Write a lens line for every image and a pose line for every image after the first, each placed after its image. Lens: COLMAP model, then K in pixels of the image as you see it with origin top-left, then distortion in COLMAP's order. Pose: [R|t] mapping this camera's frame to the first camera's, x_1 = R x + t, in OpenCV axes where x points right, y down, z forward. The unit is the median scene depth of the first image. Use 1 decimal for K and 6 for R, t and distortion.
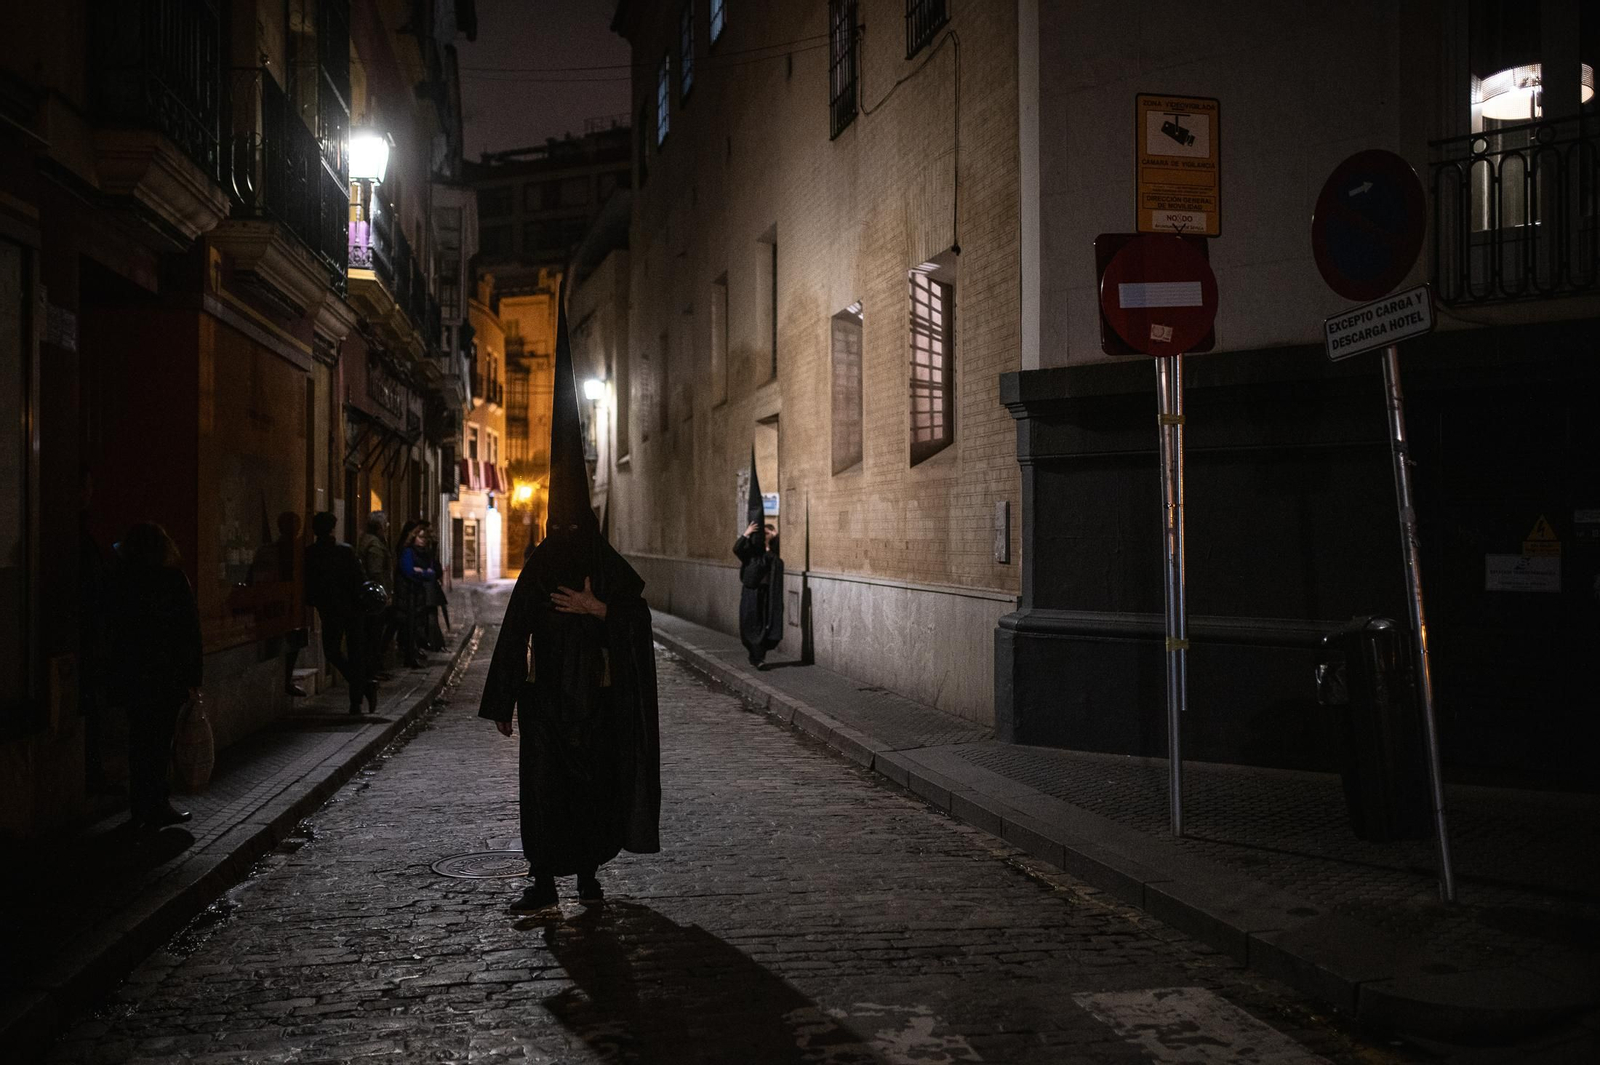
lens RADIAL K [[1635.7, 0, 800.0], [0, 1635.7, 532.5], [0, 0, 1]] dist [-0.048379, 0.000102]
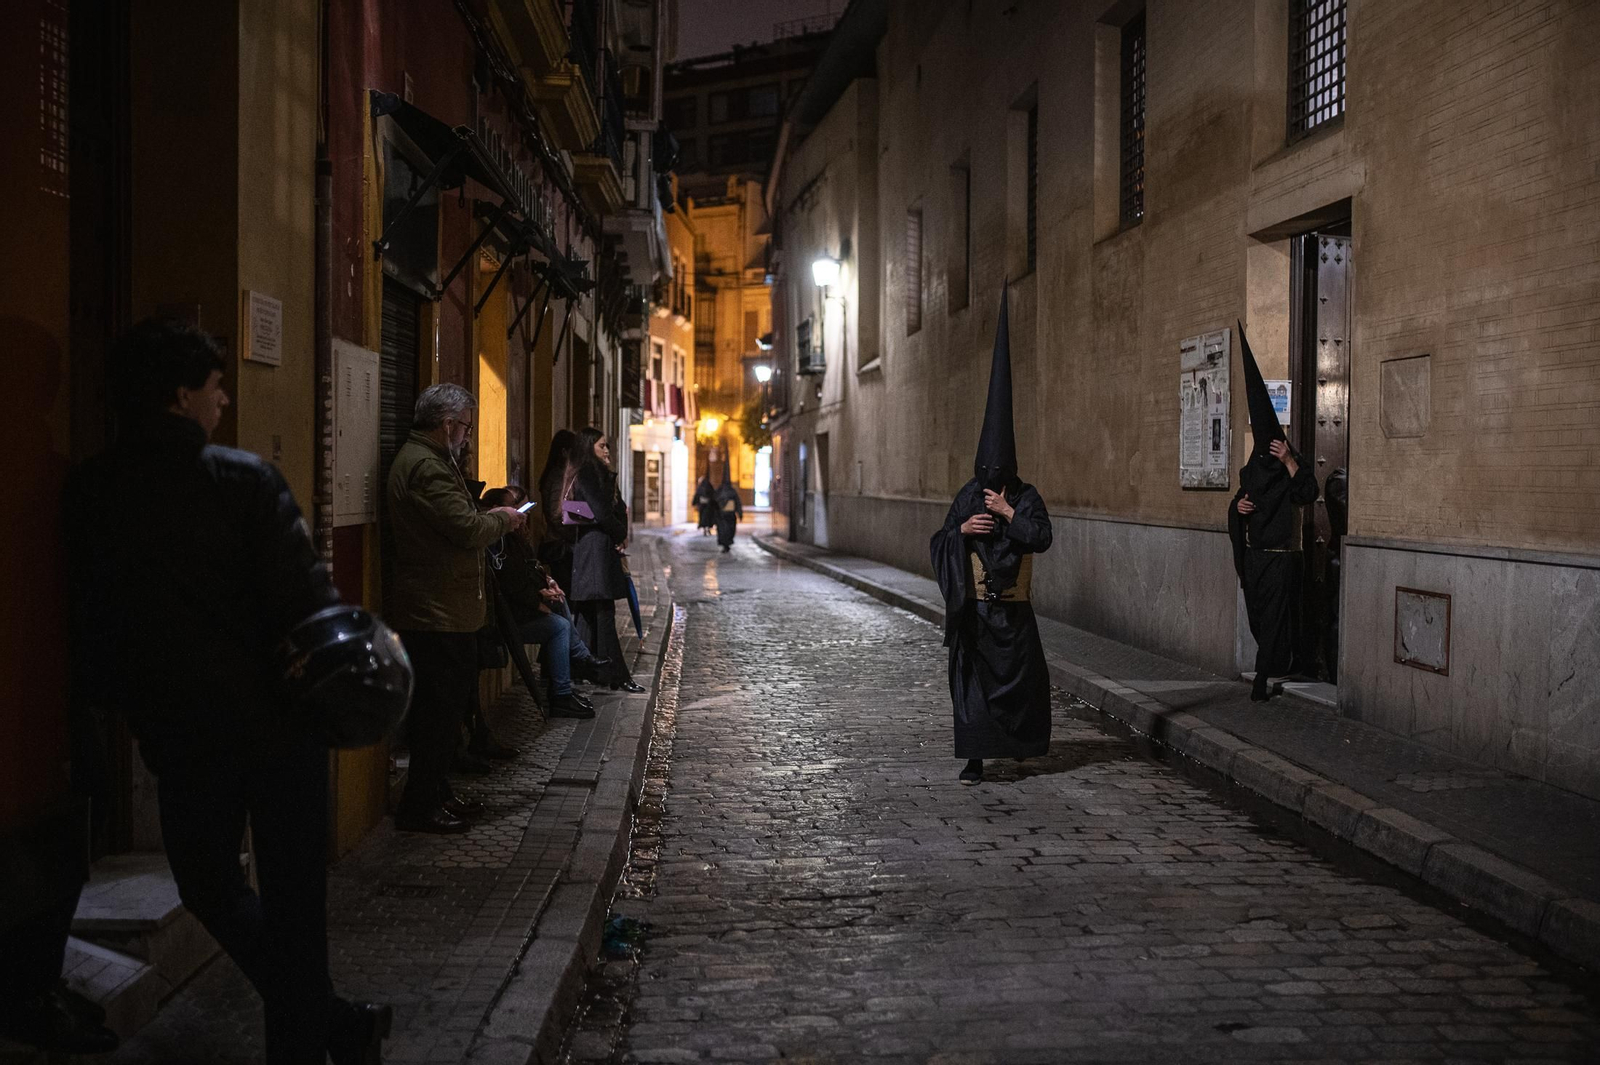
lens RADIAL K [[1766.6, 0, 800.0], [0, 1766.6, 532.5], [0, 0, 1]] dist [0.000017, 0.001563]
pose [[0.993452, 0.014657, -0.113305, -0.024072], [-0.010850, 0.999358, 0.034146, 0.001324], [0.113732, -0.032693, 0.992973, 0.107408]]
